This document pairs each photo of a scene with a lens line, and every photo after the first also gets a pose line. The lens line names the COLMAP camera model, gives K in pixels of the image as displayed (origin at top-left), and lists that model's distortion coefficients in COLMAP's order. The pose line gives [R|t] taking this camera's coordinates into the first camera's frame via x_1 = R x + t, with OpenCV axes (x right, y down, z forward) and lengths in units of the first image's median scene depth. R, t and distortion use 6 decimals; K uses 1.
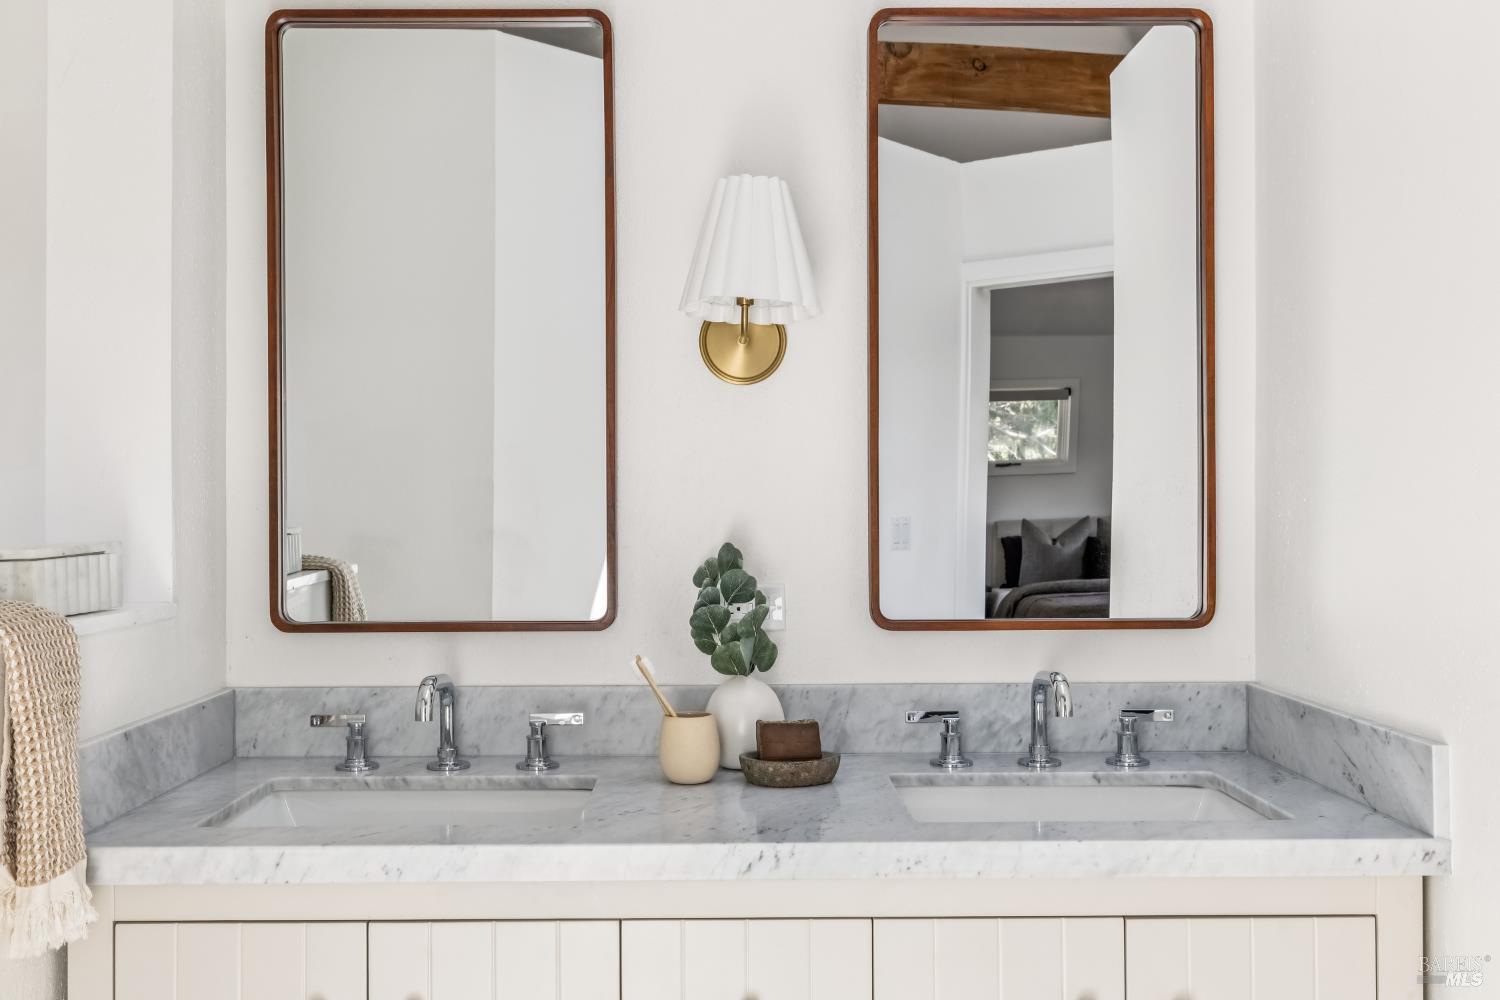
lens RADIAL K [[1467.0, 0, 750.0], [0, 1467.0, 500.0], [0, 0, 1]] dist [0.003054, 0.002849]
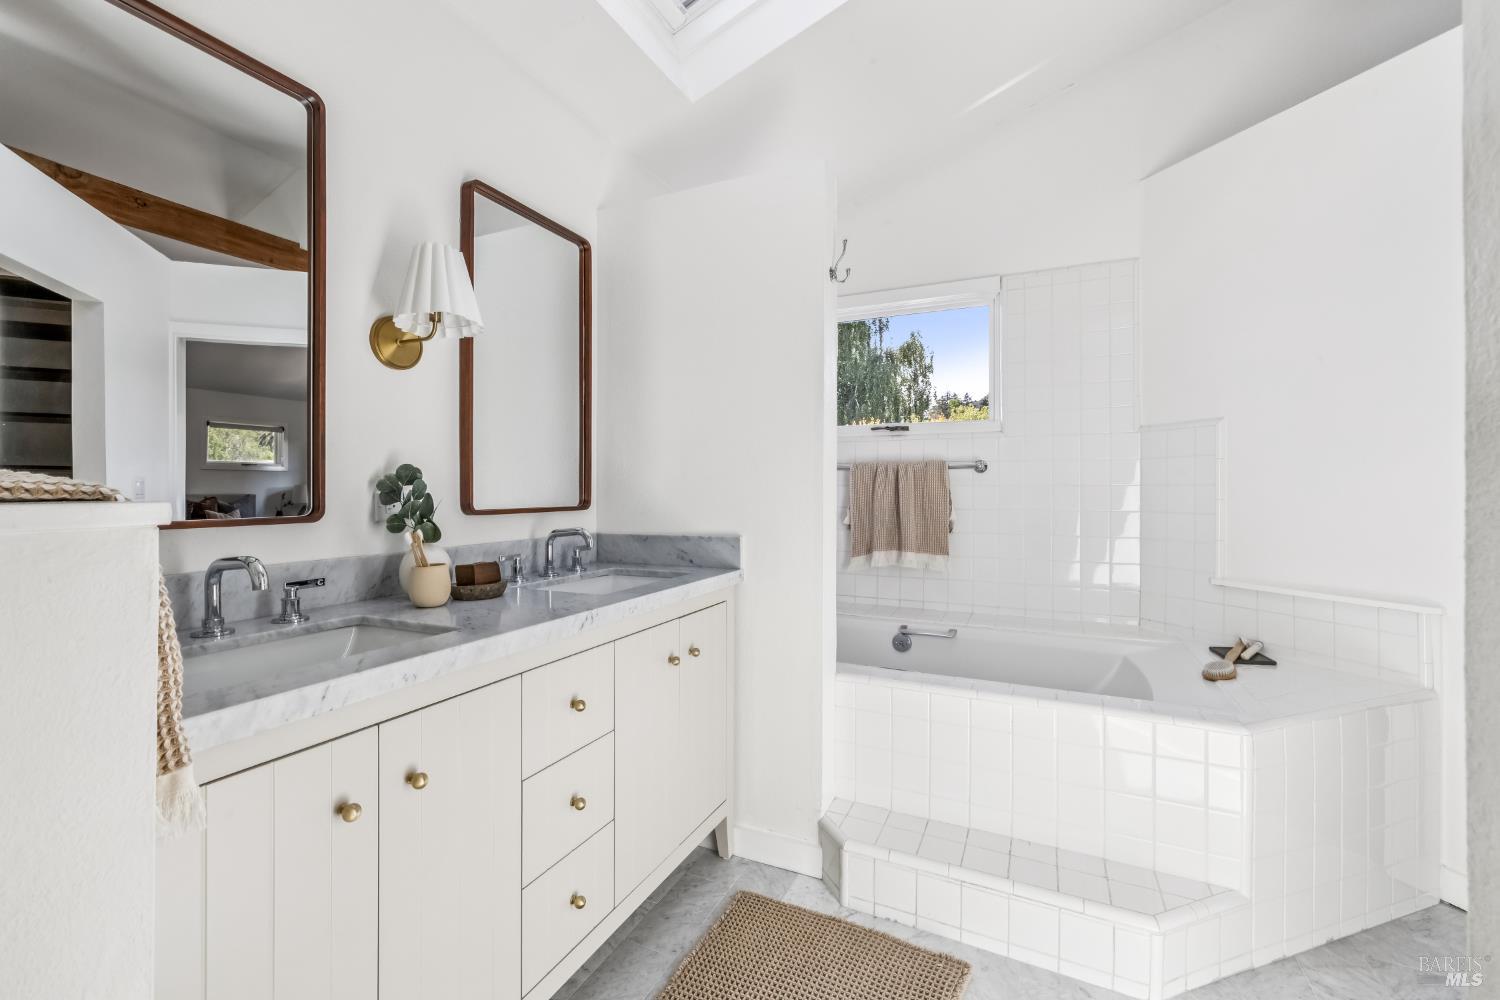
lens RADIAL K [[634.0, 0, 744.3], [0, 634.0, 489.8], [0, 0, 1]] dist [0.003003, 0.000465]
pose [[0.435092, 0.002817, 0.900381, -0.521621], [0.003330, 0.999983, -0.004738, 0.066755], [-0.900380, 0.005060, 0.435076, 0.376310]]
